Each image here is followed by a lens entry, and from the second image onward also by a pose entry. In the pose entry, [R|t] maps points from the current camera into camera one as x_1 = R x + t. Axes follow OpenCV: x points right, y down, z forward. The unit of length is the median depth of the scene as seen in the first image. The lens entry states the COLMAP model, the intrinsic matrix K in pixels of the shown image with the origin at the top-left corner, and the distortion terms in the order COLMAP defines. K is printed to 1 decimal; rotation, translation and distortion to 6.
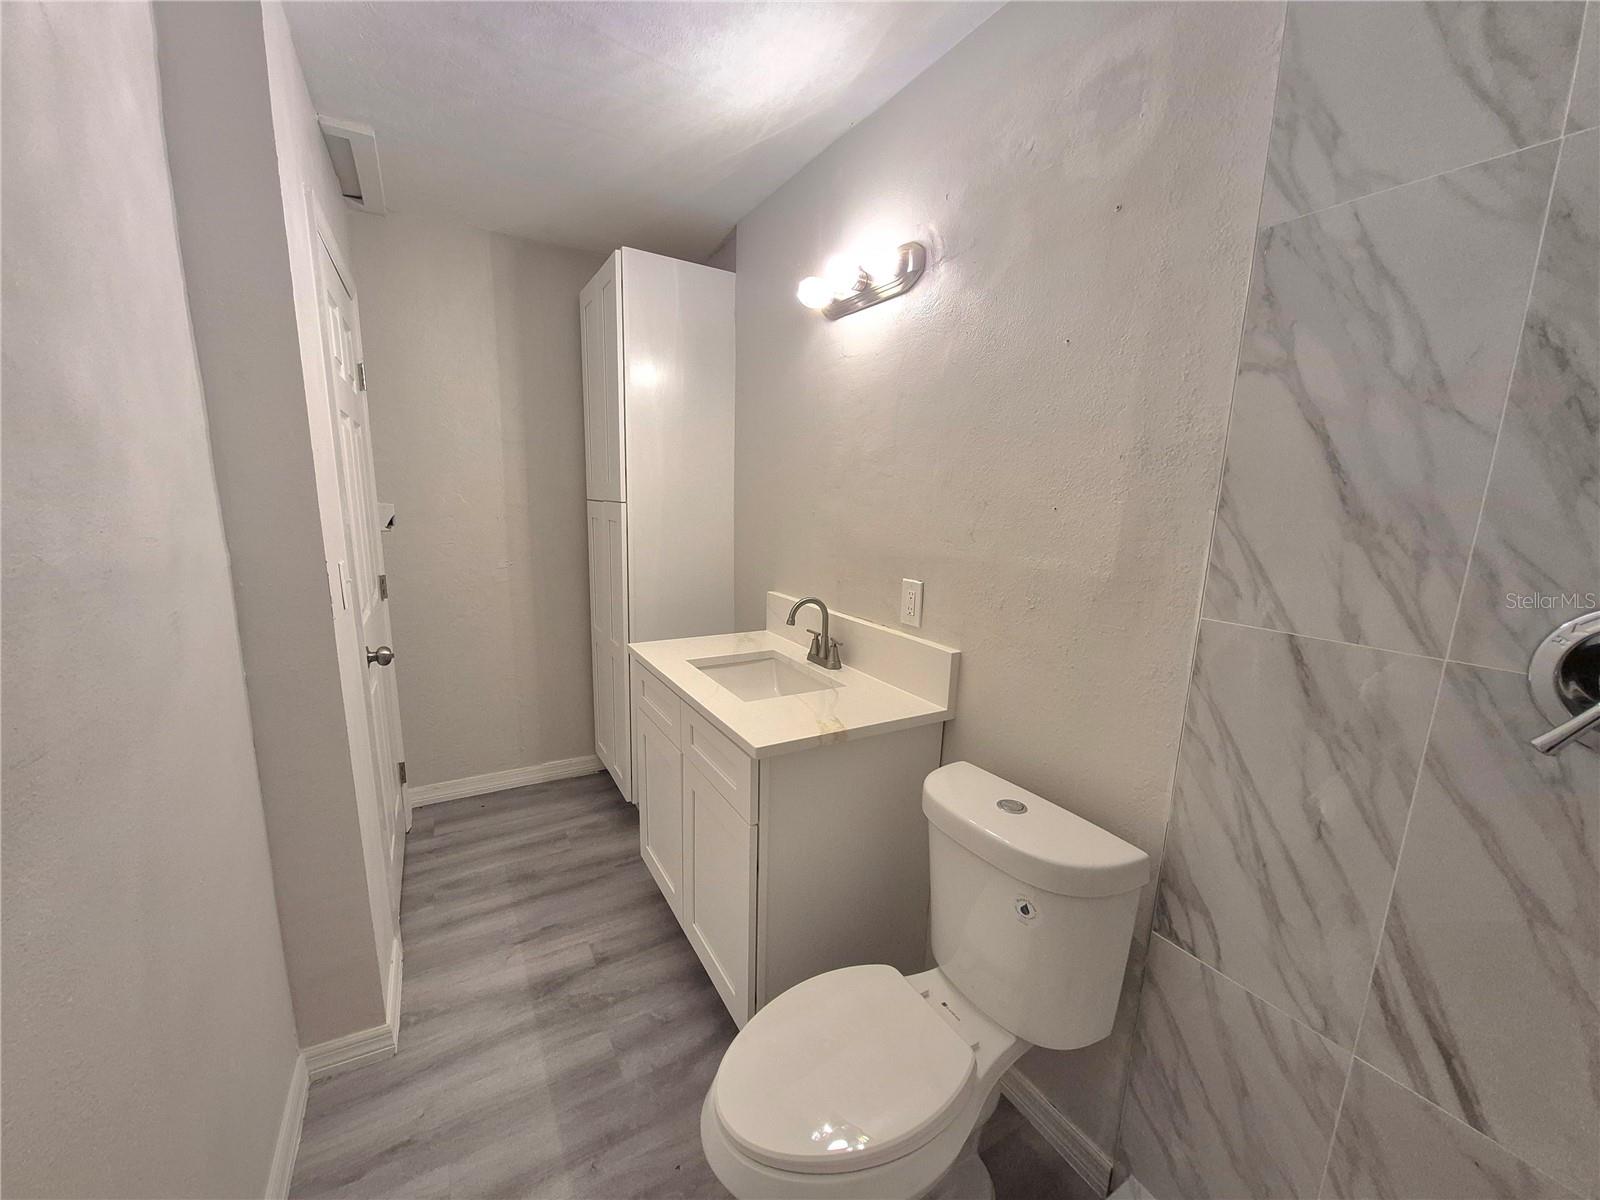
lens RADIAL K [[635.5, 0, 800.3], [0, 635.5, 607.2], [0, 0, 1]] dist [0.001014, 0.000118]
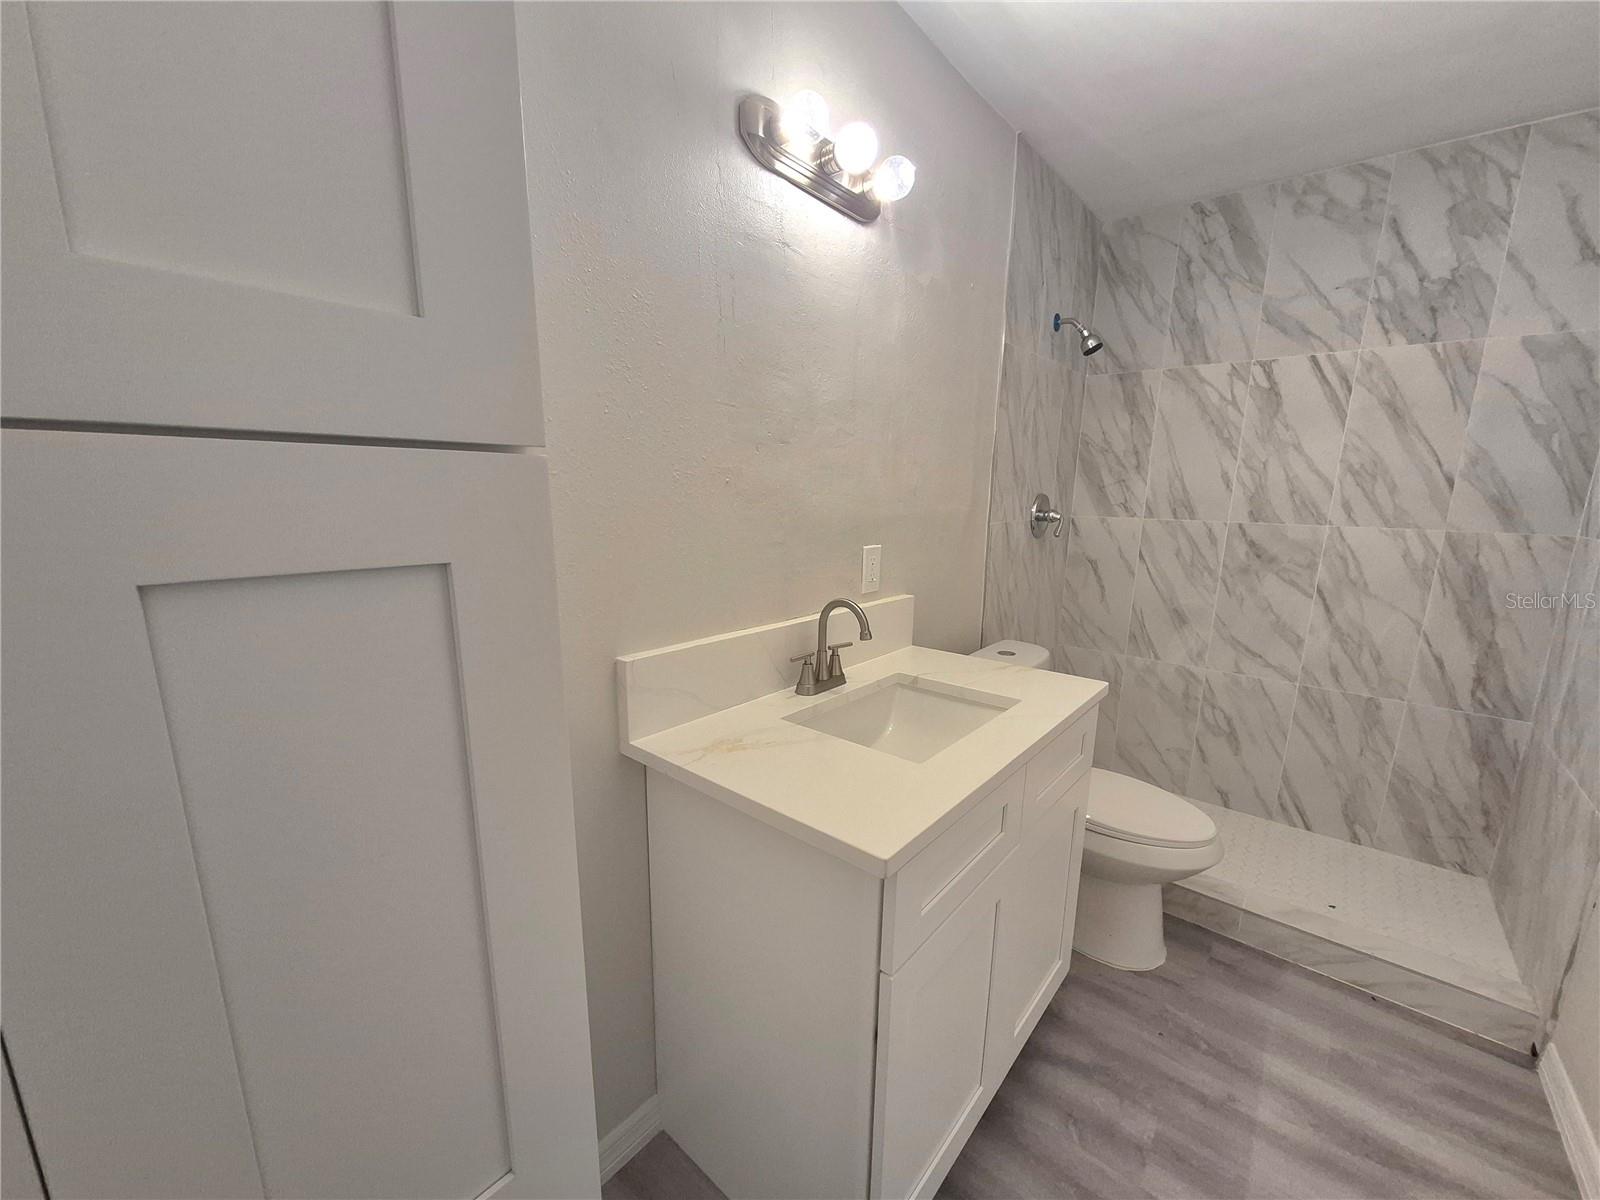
lens RADIAL K [[635.5, 0, 801.6], [0, 635.5, 609.7], [0, 0, 1]] dist [0.001014, 0.000118]
pose [[-0.338835, -0.204098, 0.918441, -0.705072], [0.151215, 0.951683, 0.267272, -0.226941], [-0.928614, 0.229443, -0.291601, 1.413625]]
